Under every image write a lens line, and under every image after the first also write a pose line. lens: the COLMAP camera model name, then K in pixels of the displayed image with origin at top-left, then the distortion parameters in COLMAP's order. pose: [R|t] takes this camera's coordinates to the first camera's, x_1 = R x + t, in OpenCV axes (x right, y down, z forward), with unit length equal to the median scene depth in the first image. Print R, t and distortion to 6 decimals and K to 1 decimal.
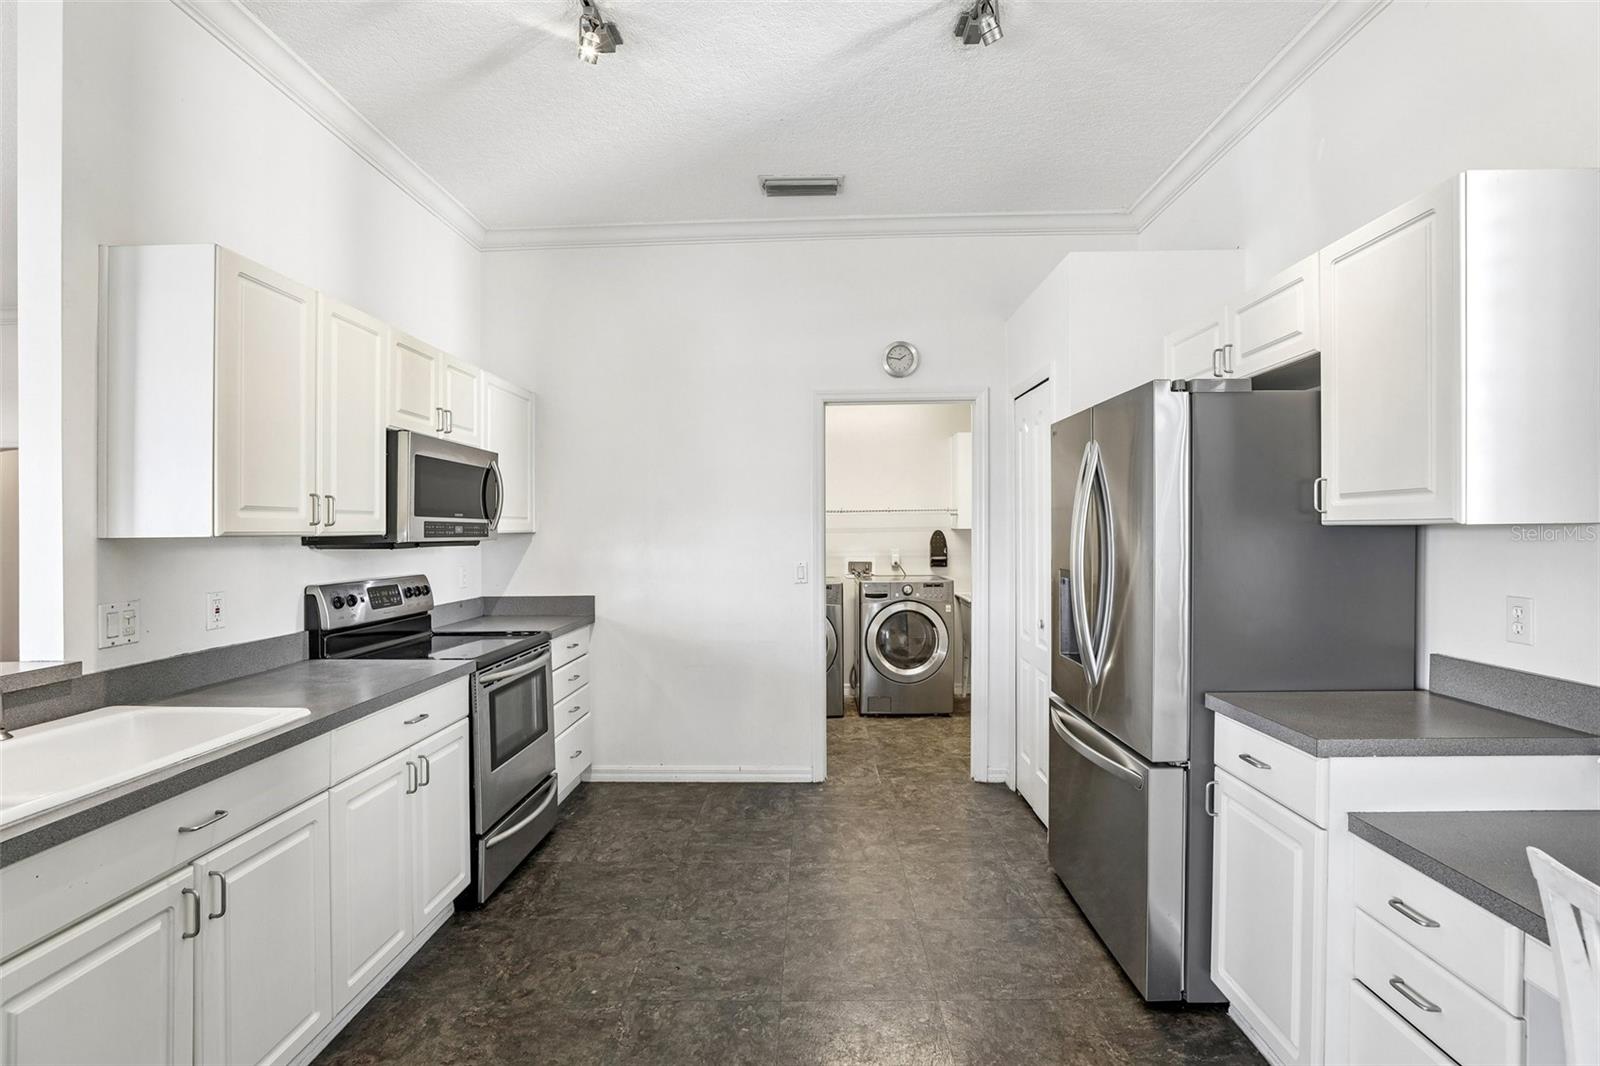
lens RADIAL K [[748.5, 0, 803.9], [0, 748.5, 523.4], [0, 0, 1]] dist [-0.032559, 0.010521]
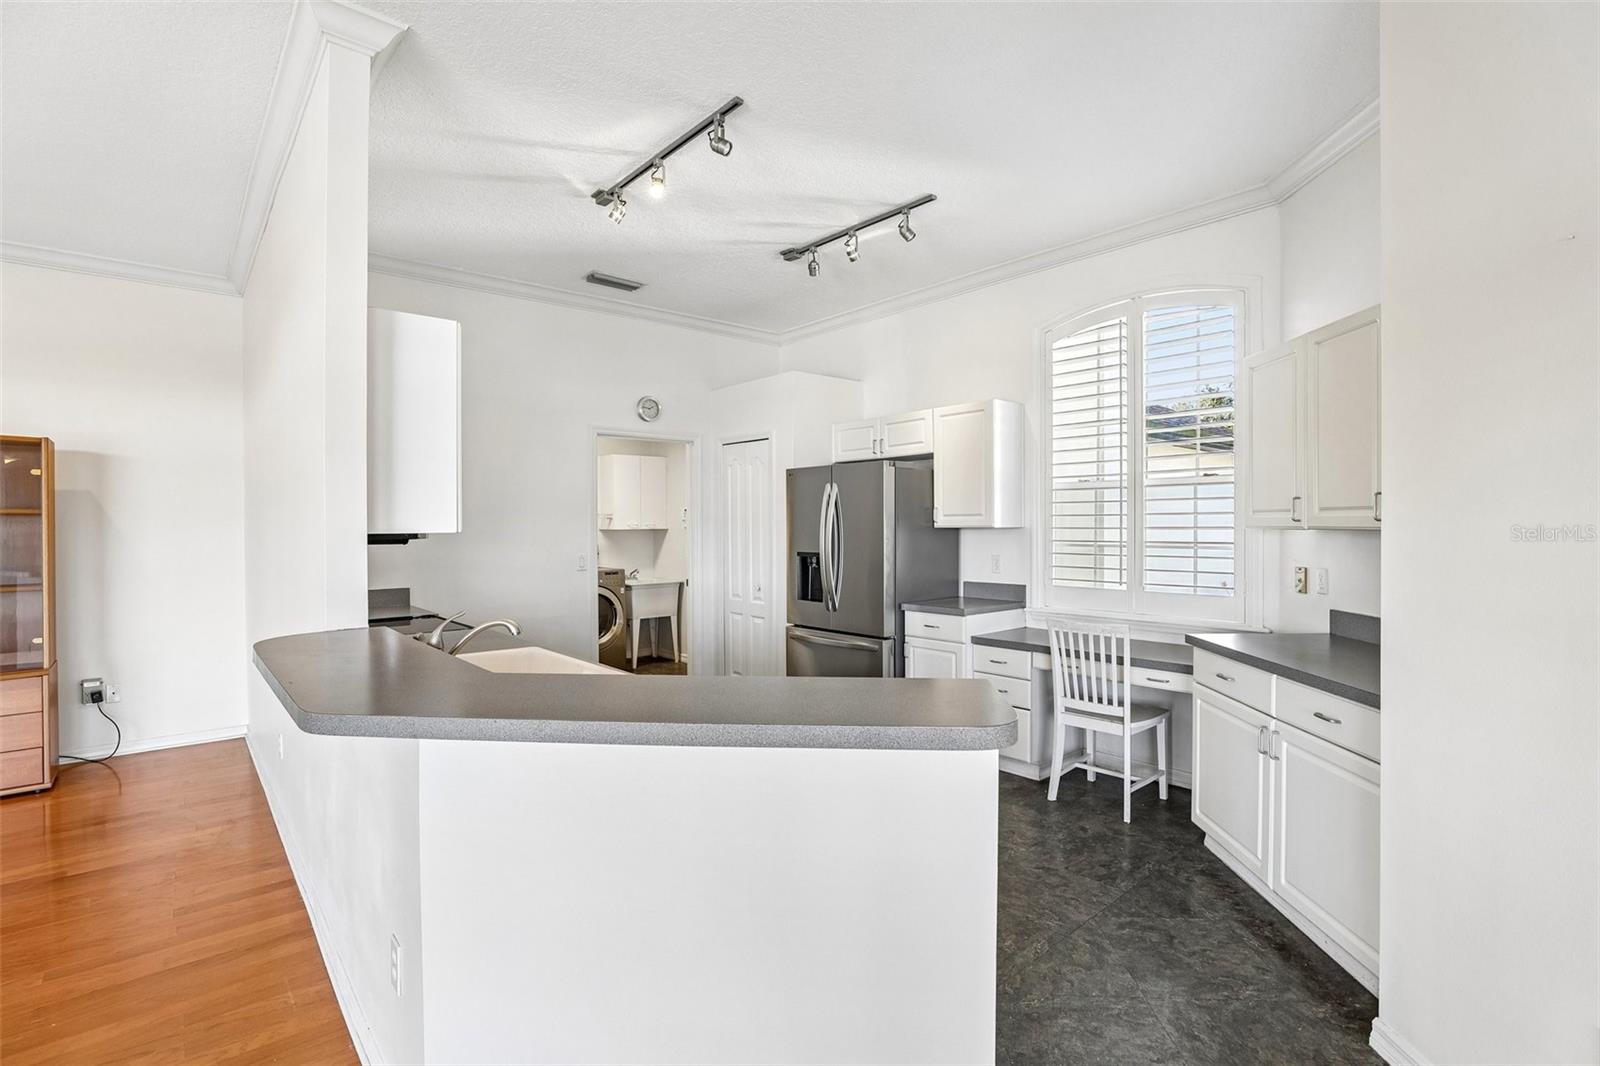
lens RADIAL K [[748.5, 0, 803.9], [0, 748.5, 523.4], [0, 0, 1]] dist [-0.032559, 0.010521]
pose [[0.735395, 0.008461, 0.677586, -1.146935], [-0.005483, 0.999964, -0.006536, 0.004391], [-0.677616, 0.001091, 0.735415, -0.430626]]
